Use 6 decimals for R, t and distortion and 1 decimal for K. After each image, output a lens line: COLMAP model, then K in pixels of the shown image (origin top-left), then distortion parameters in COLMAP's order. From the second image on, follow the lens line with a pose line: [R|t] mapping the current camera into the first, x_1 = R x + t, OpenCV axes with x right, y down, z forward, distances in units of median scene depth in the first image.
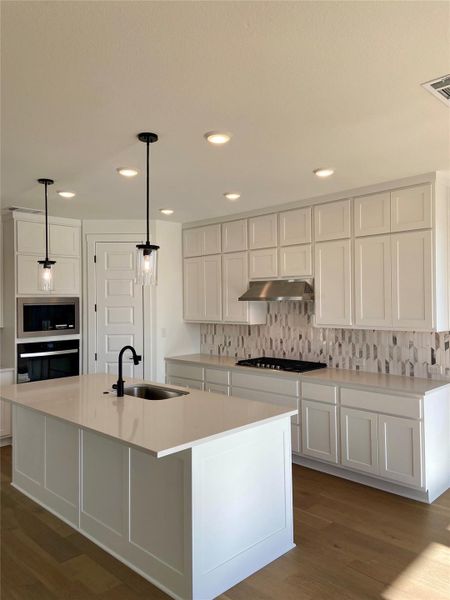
lens RADIAL K [[430.3, 0, 225.0], [0, 430.3, 300.0], [0, 0, 1]] dist [0.006087, -0.000867]
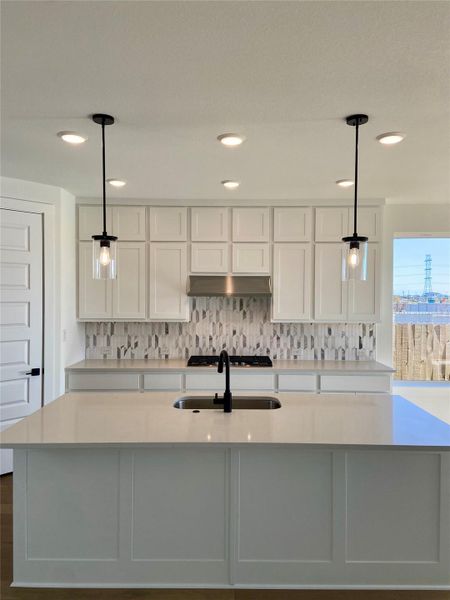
lens RADIAL K [[430.3, 0, 225.0], [0, 430.3, 300.0], [0, 0, 1]] dist [0.006087, -0.000867]
pose [[0.727361, 0.003351, 0.686247, -0.543078], [-0.014651, 0.999836, 0.010646, -0.001199], [-0.686099, -0.017798, 0.727290, 0.285282]]
